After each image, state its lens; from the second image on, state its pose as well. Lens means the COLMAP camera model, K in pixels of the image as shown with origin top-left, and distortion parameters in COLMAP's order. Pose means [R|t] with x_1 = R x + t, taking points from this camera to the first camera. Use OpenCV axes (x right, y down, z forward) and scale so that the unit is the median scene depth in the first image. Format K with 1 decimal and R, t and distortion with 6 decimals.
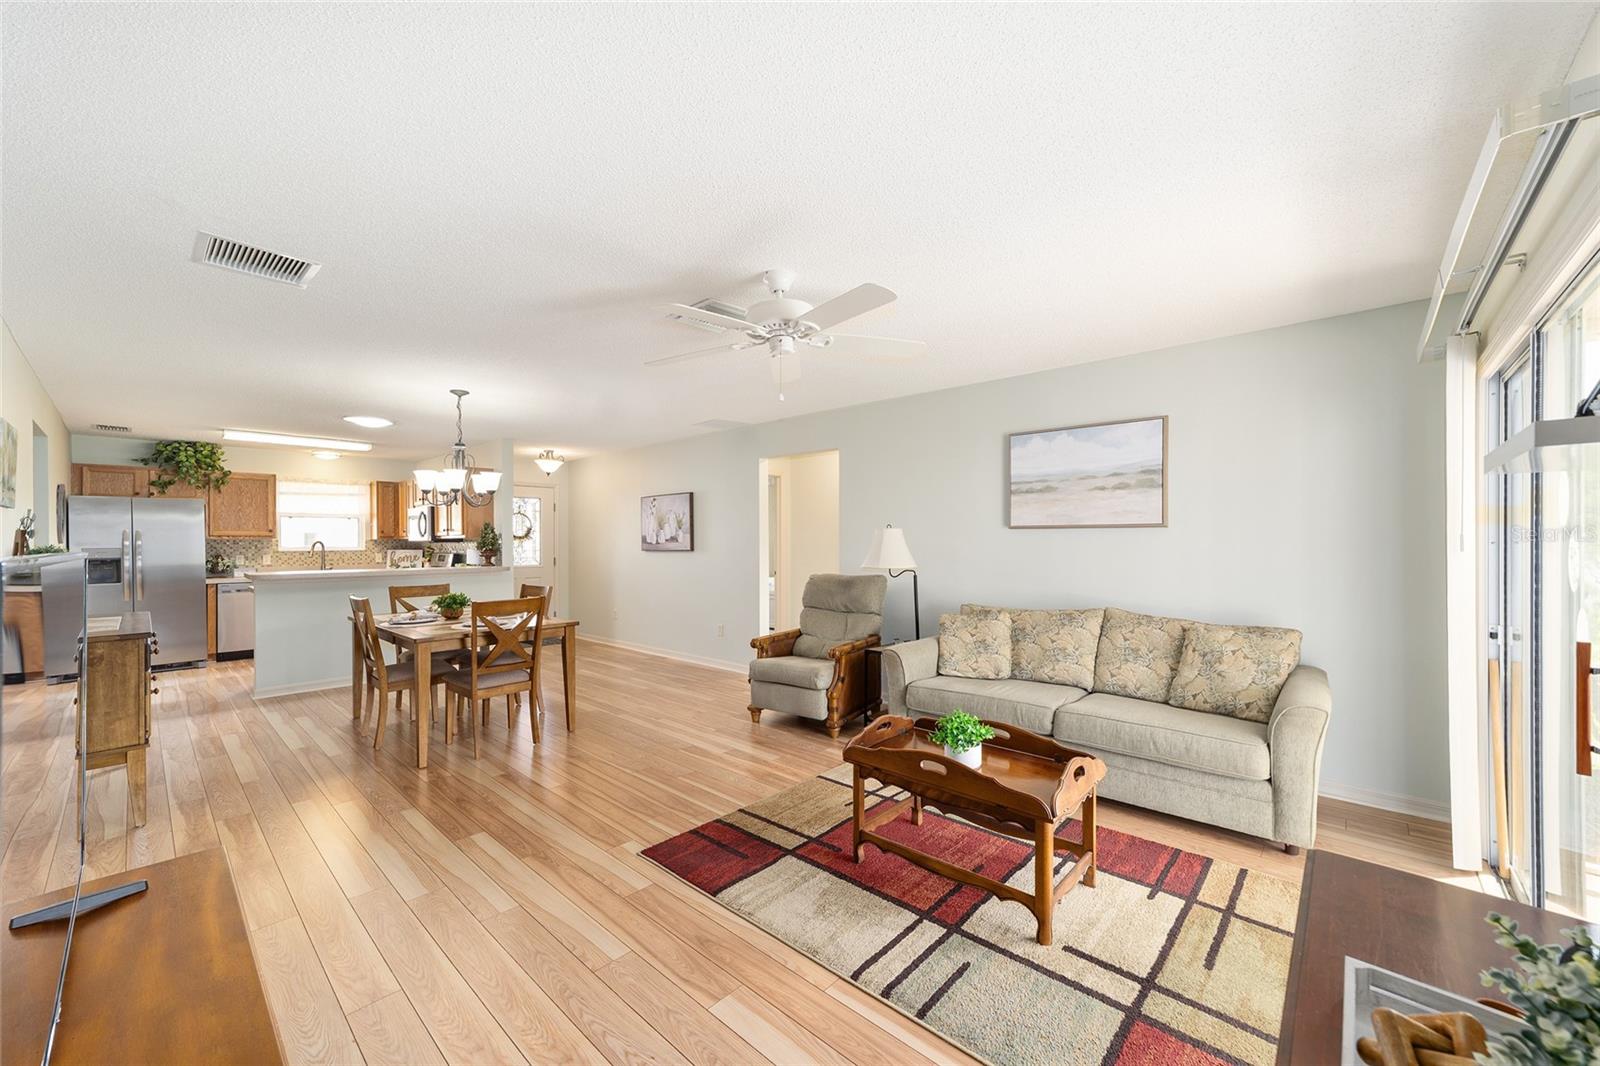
lens RADIAL K [[614.3, 0, 797.2], [0, 614.3, 541.5], [0, 0, 1]] dist [-0.015103, 0.007764]
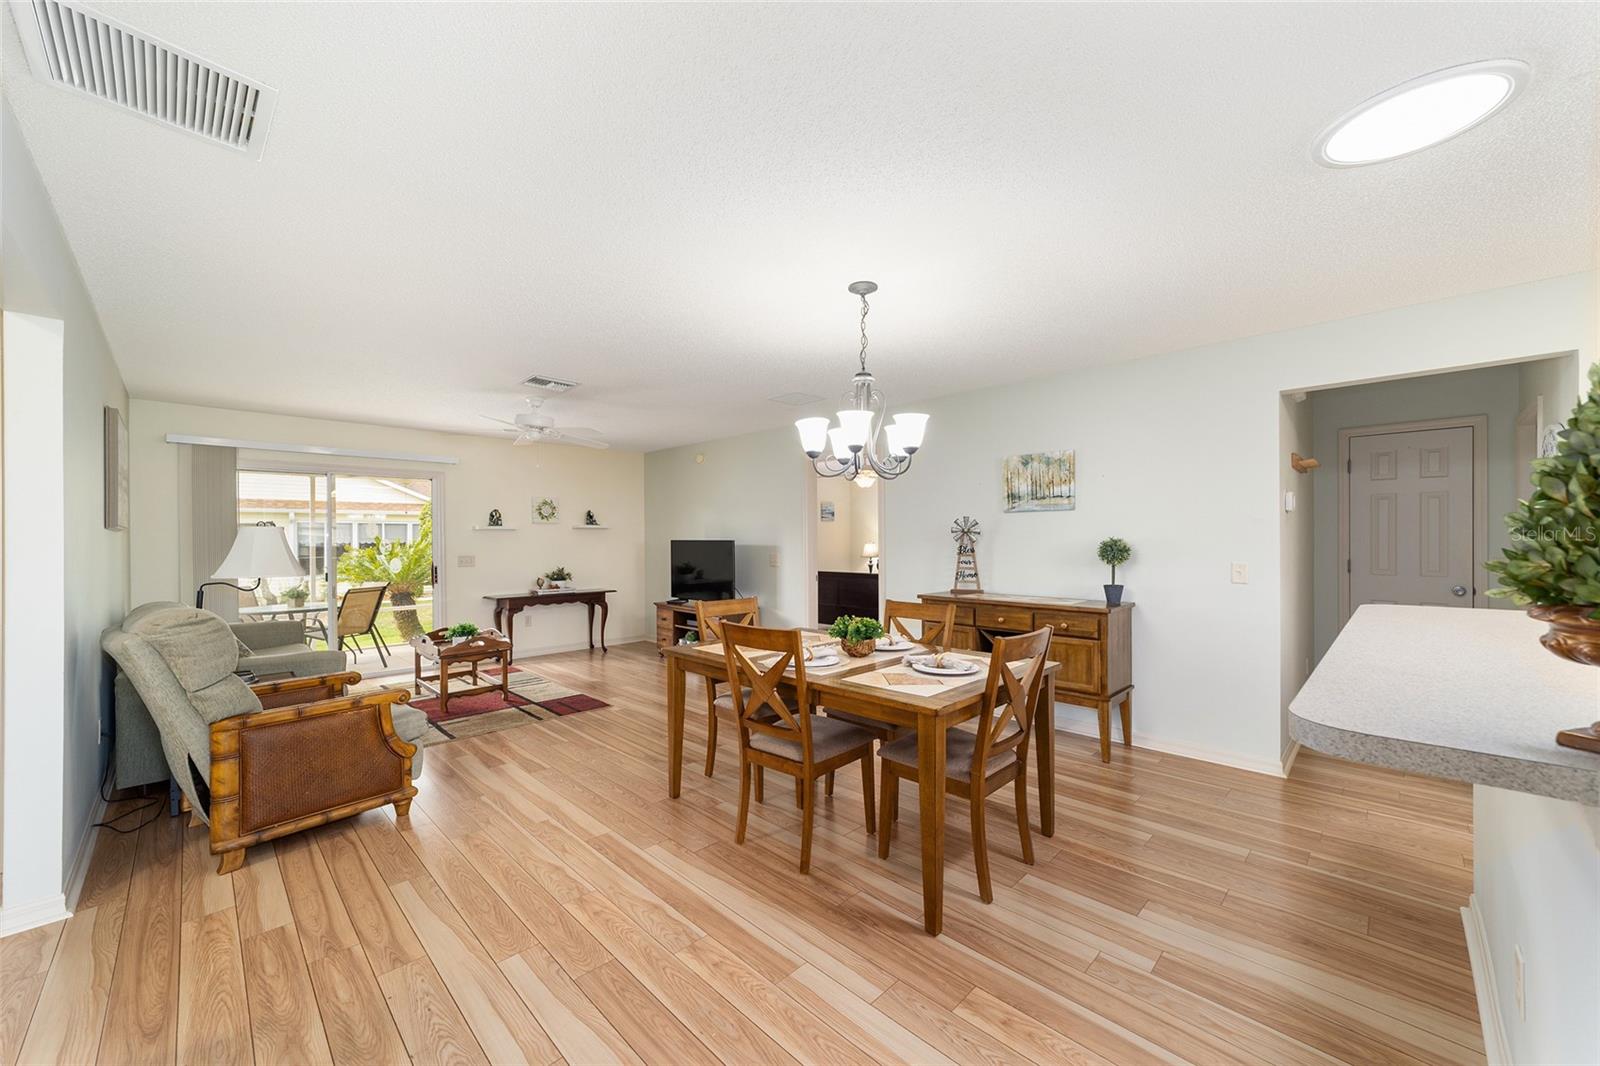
lens RADIAL K [[614.3, 0, 792.0], [0, 614.3, 537.2], [0, 0, 1]] dist [-0.015103, 0.007764]
pose [[-0.998780, 0.009945, 0.048361, -0.357965], [0.010020, 0.999949, 0.001302, -0.001043], [-0.048345, 0.001785, -0.998829, 1.126648]]
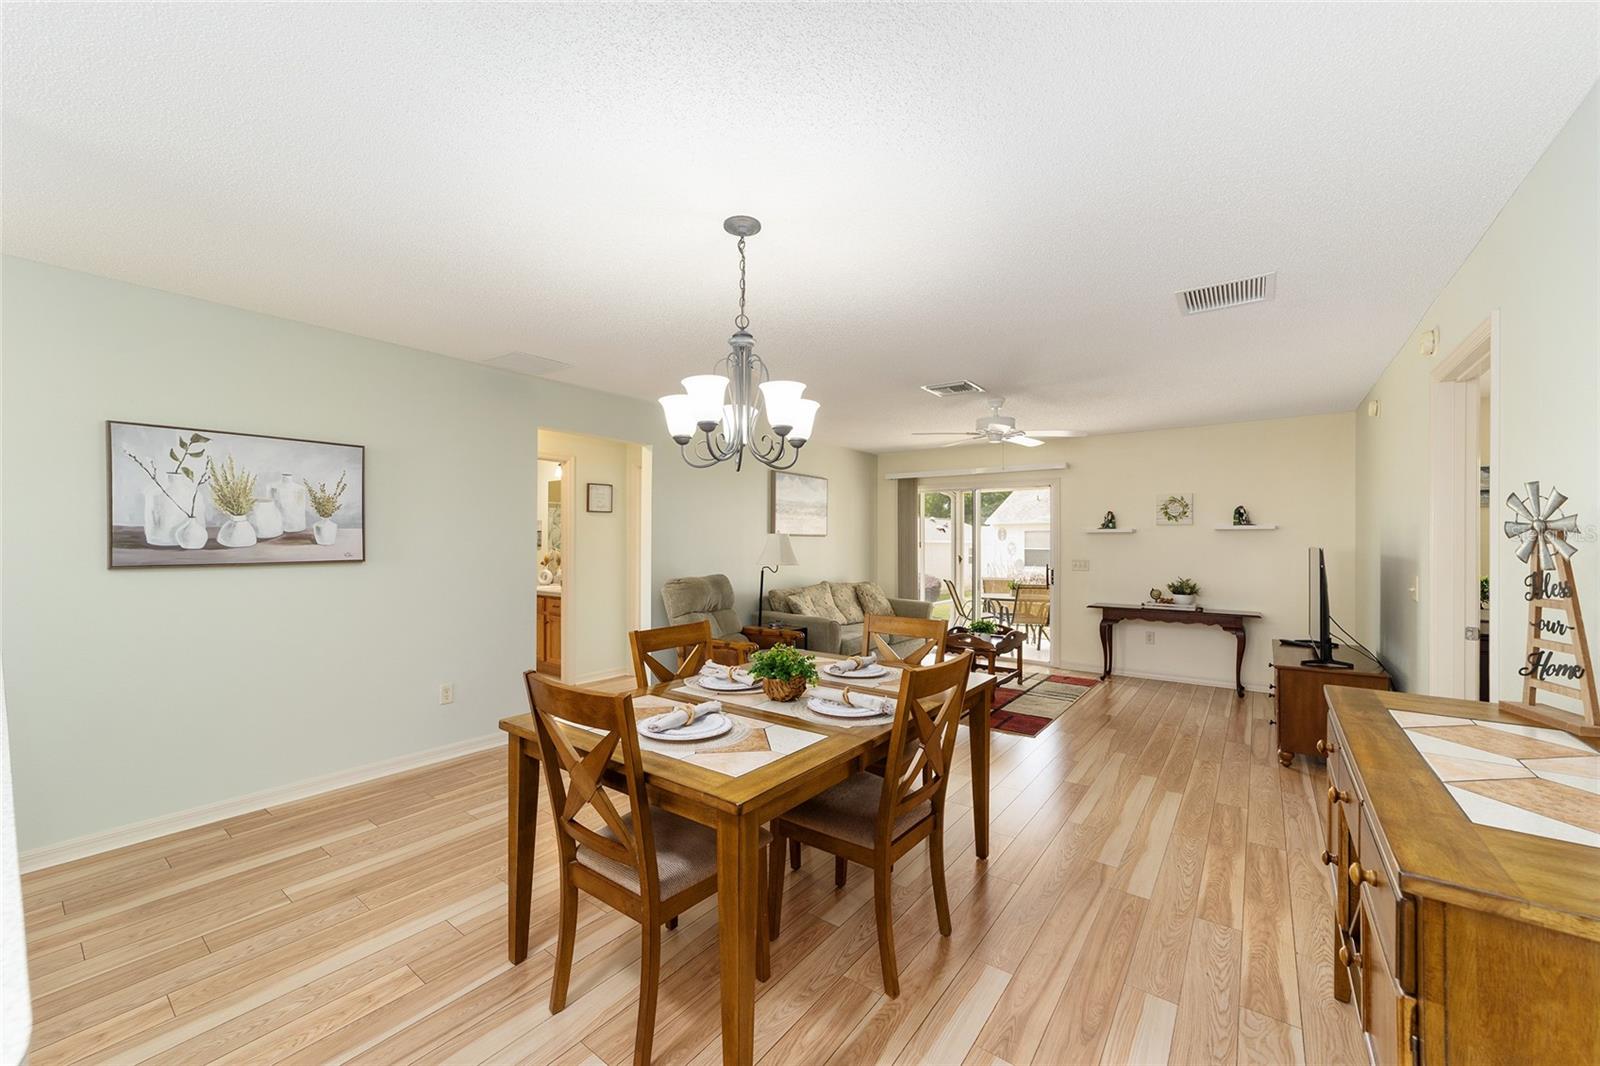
lens RADIAL K [[614.3, 0, 795.6], [0, 614.3, 544.5], [0, 0, 1]] dist [-0.015103, 0.007764]
pose [[-0.091728, 0.001175, 0.995783, -0.719287], [-0.000043, 0.999999, -0.001184, 0.001637], [-0.995784, -0.000151, -0.091728, 0.704991]]
